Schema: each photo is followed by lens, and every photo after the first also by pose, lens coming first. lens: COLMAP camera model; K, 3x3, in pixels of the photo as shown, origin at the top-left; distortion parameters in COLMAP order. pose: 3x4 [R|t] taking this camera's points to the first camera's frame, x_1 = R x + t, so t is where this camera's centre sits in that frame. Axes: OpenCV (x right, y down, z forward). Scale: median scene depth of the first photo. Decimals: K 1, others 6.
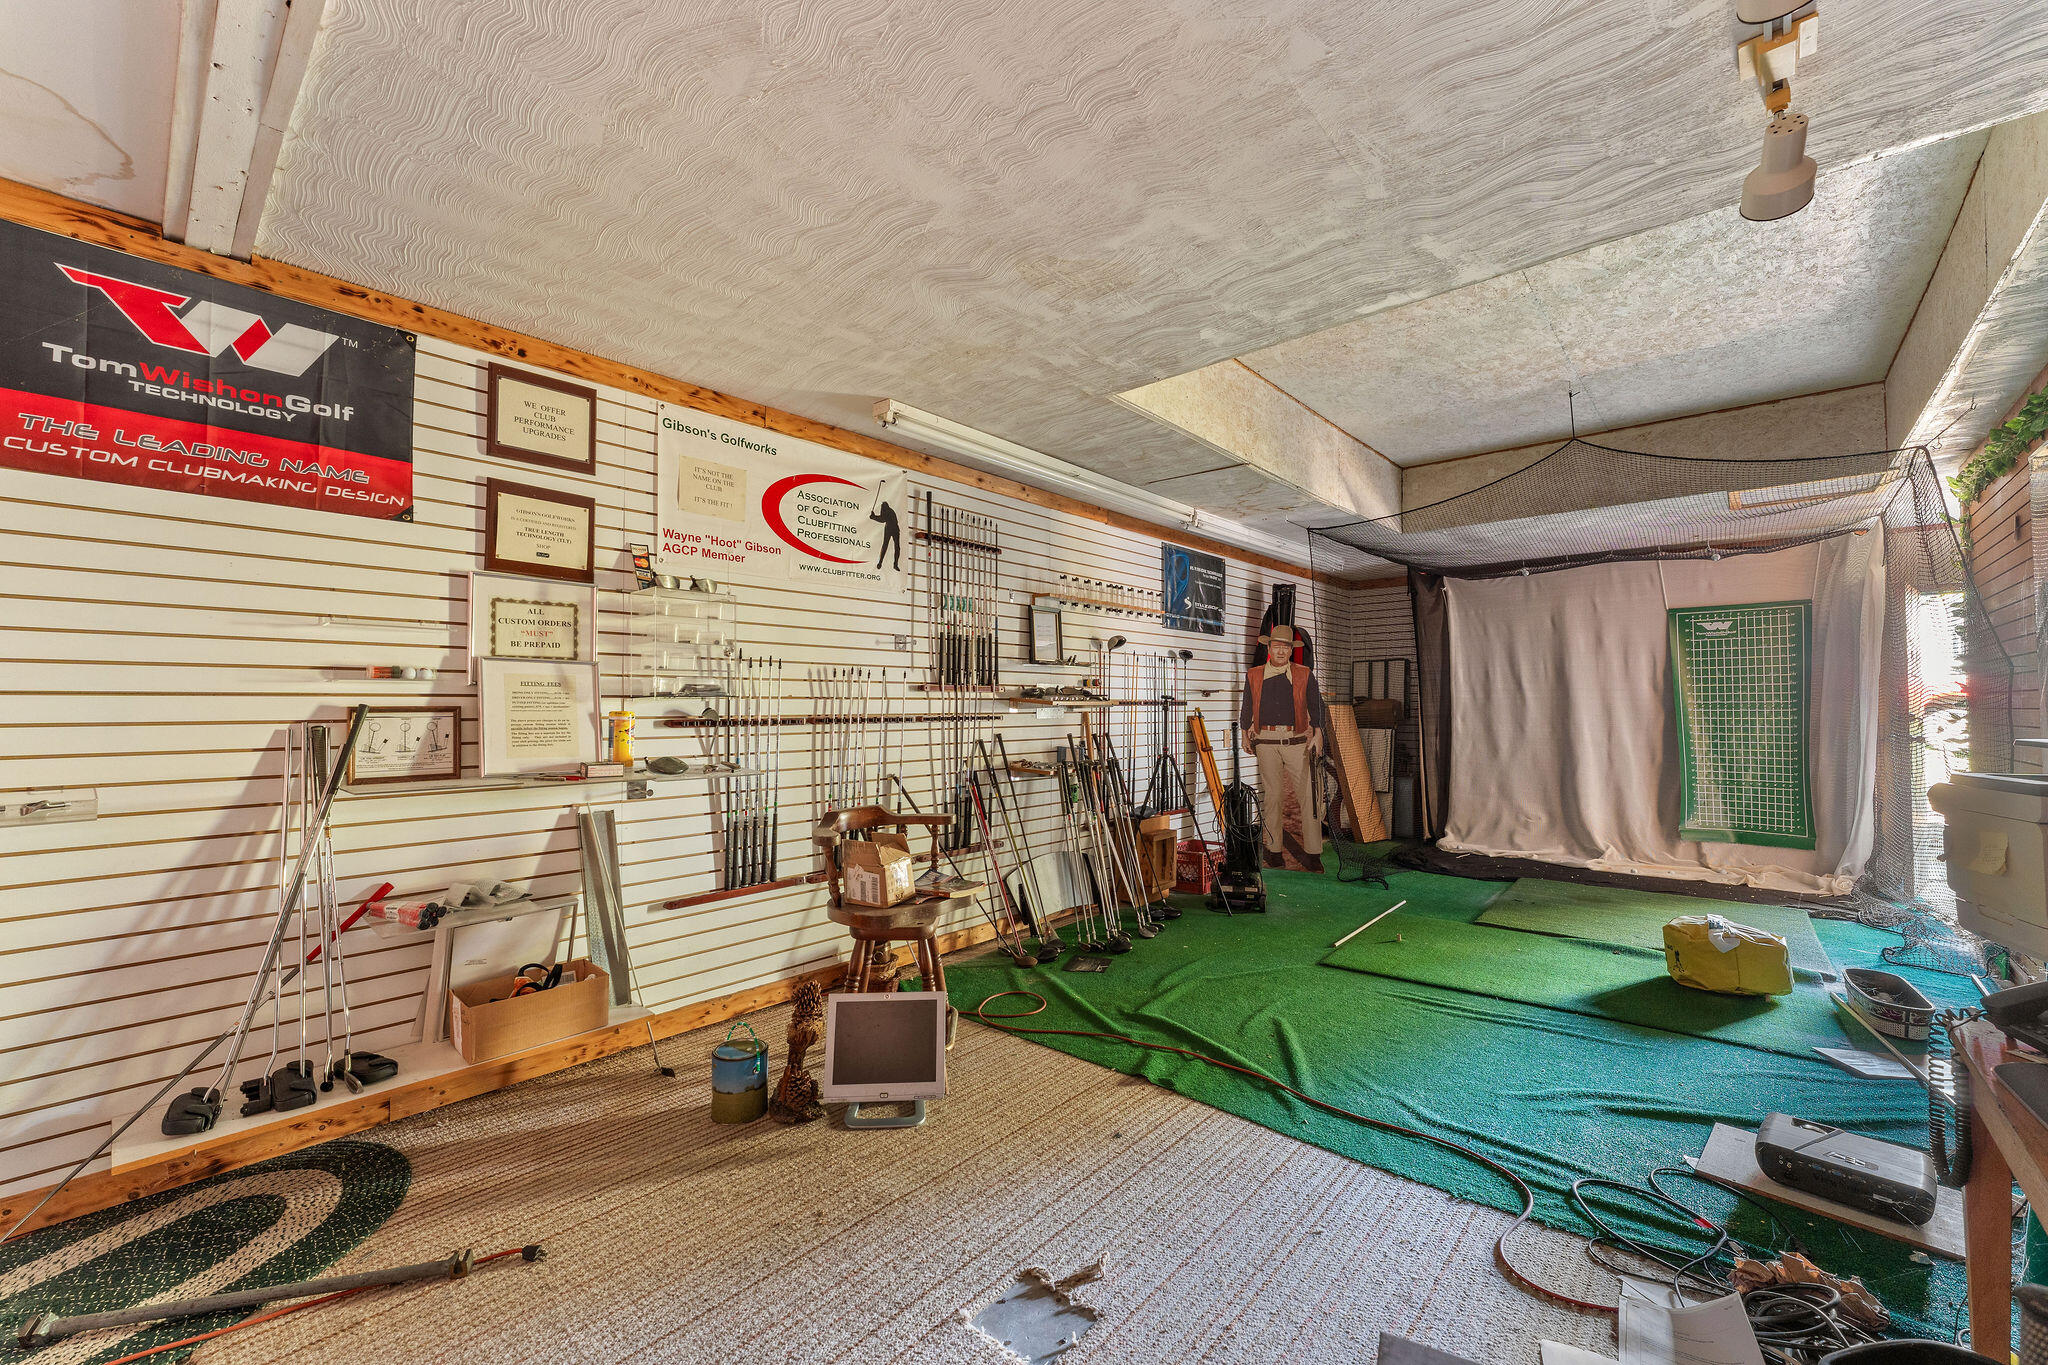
lens RADIAL K [[815.9, 0, 1010.4], [0, 815.9, 687.1], [0, 0, 1]] dist [0.000965, -0.000329]
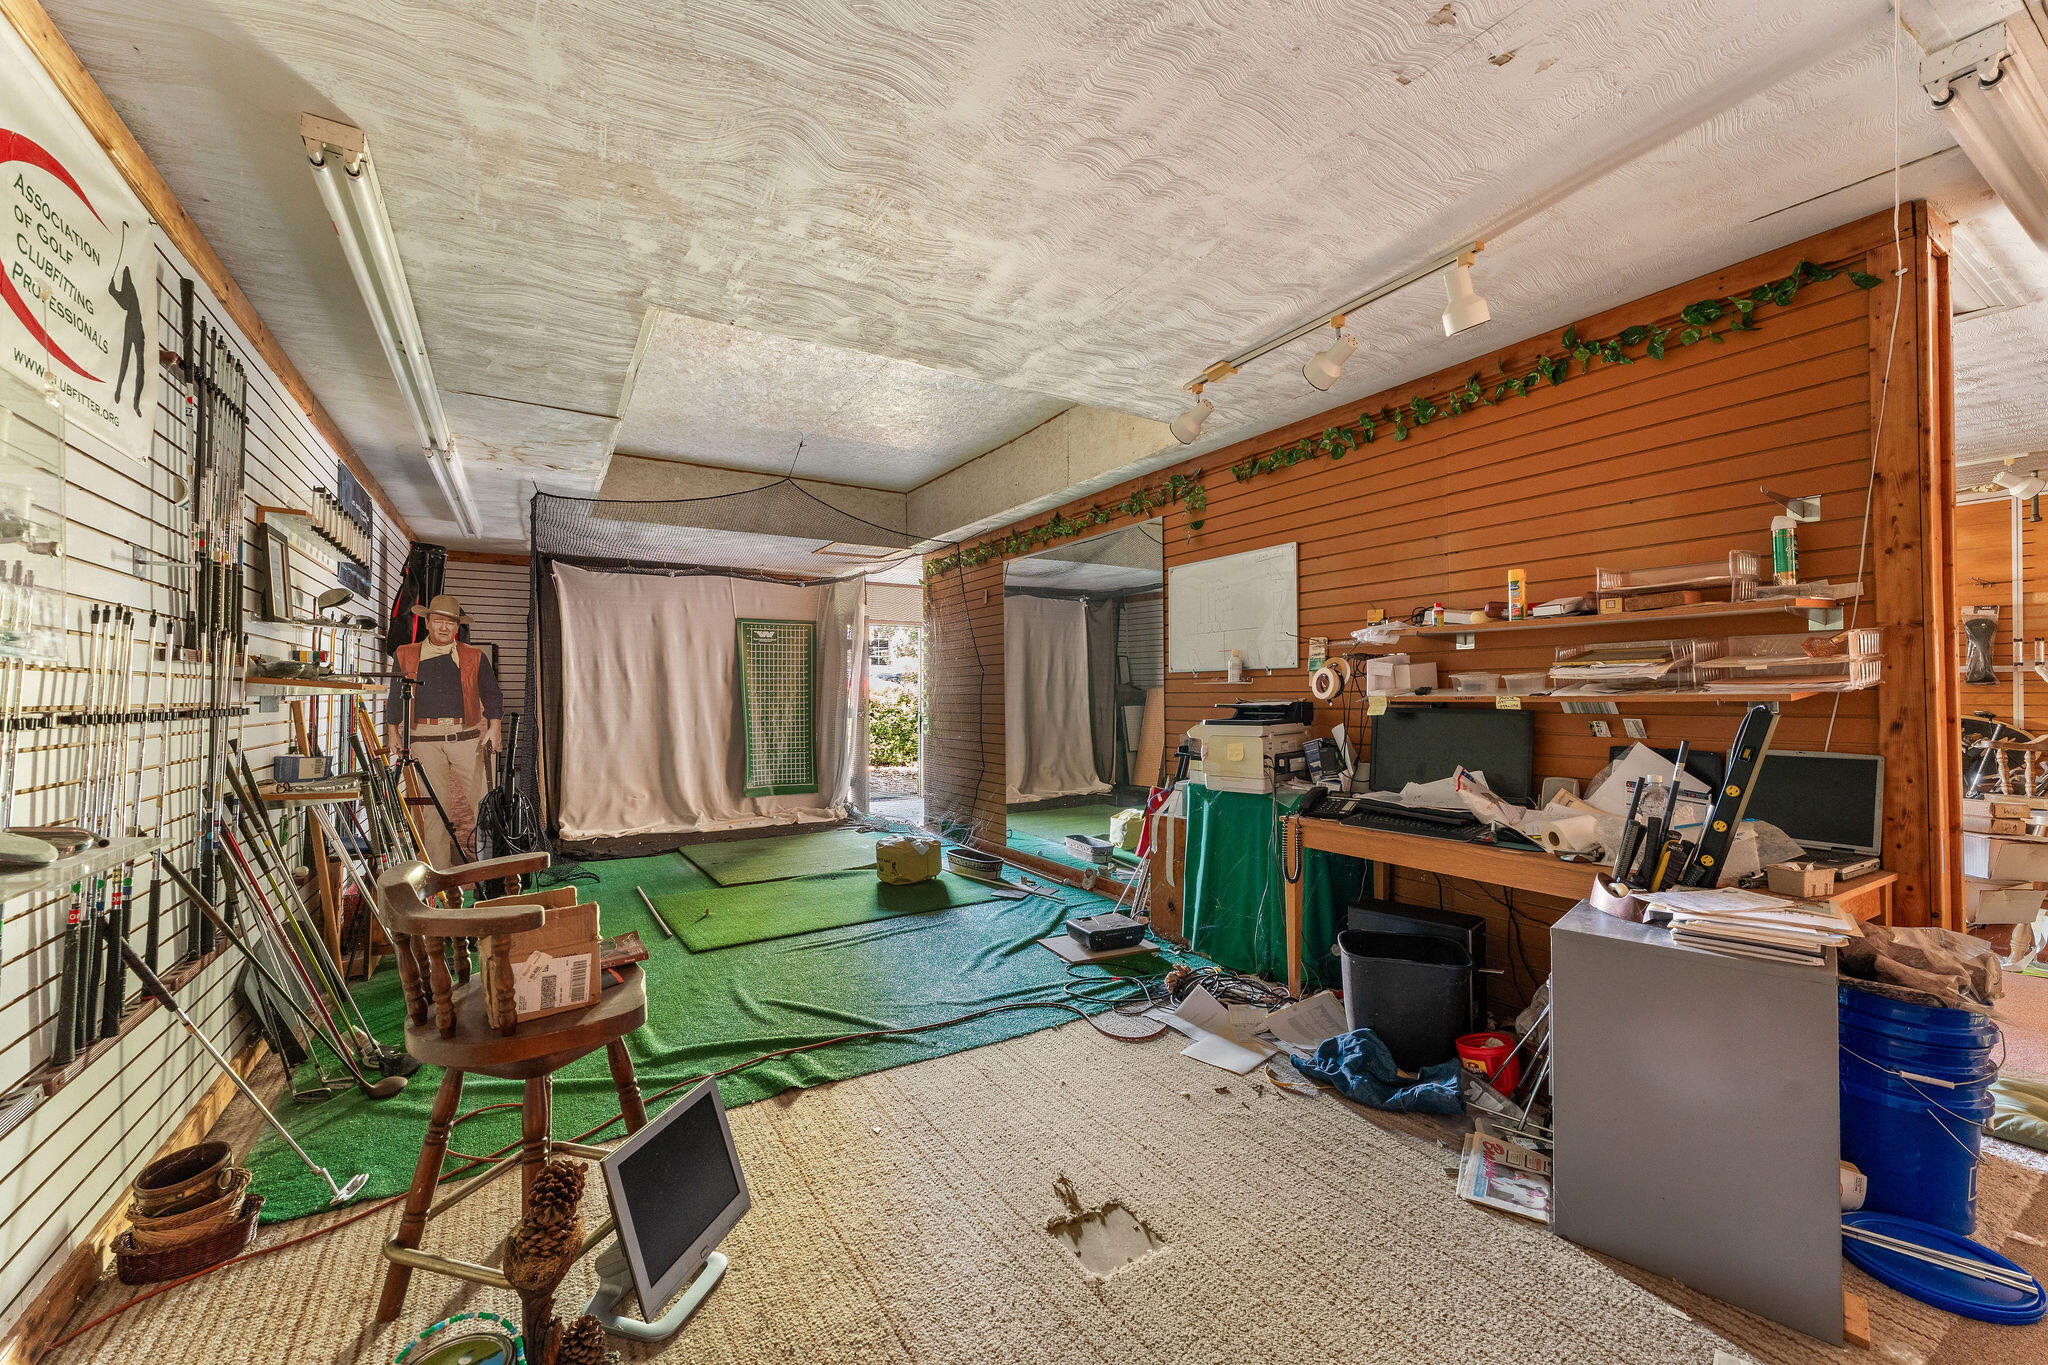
lens RADIAL K [[815.9, 0, 1019.4], [0, 815.9, 683.9], [0, 0, 1]] dist [0.000965, -0.000329]
pose [[0.290552, 0.012687, 0.956775, -0.393184], [-0.017981, 0.999808, -0.007798, 0.012726], [-0.956690, -0.014938, 0.290725, 0.294300]]
